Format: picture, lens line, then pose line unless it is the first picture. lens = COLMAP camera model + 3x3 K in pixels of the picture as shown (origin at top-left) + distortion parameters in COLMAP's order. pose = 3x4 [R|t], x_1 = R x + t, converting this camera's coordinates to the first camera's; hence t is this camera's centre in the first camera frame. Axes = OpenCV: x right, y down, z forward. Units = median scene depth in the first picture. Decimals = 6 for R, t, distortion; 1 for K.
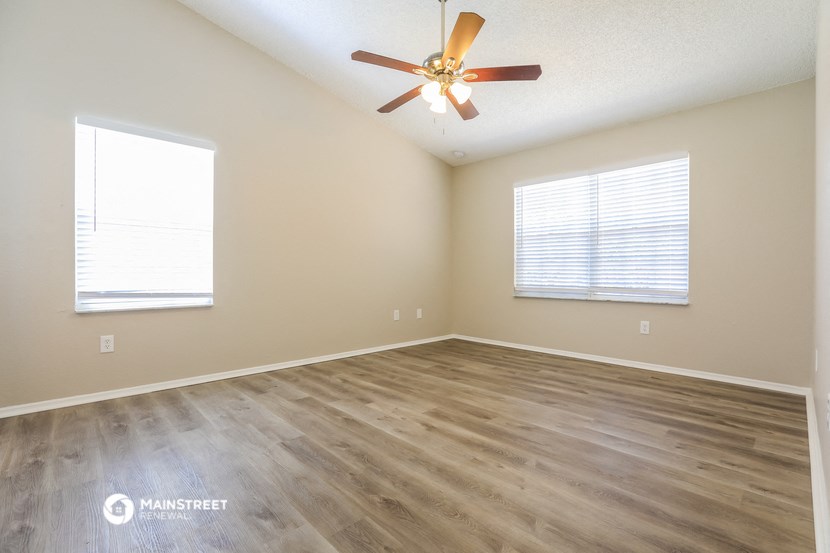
lens RADIAL K [[382.3, 0, 414.2], [0, 382.3, 276.2], [0, 0, 1]] dist [-0.031311, 0.004182]
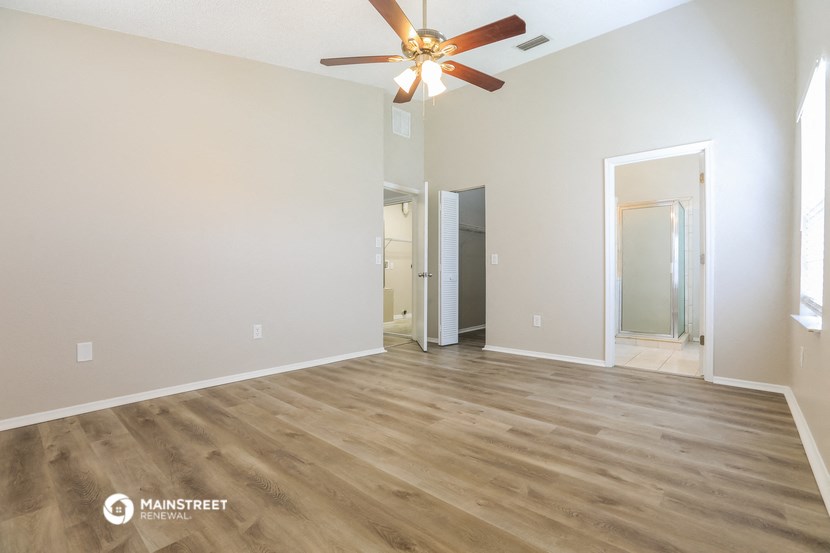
lens RADIAL K [[382.3, 0, 415.3], [0, 382.3, 274.8], [0, 0, 1]] dist [-0.031311, 0.004182]
pose [[-0.996183, -0.004680, -0.087168, 0.171030], [-0.005546, 0.999938, 0.009689, -0.016345], [0.087117, 0.010136, -0.996147, 1.855970]]
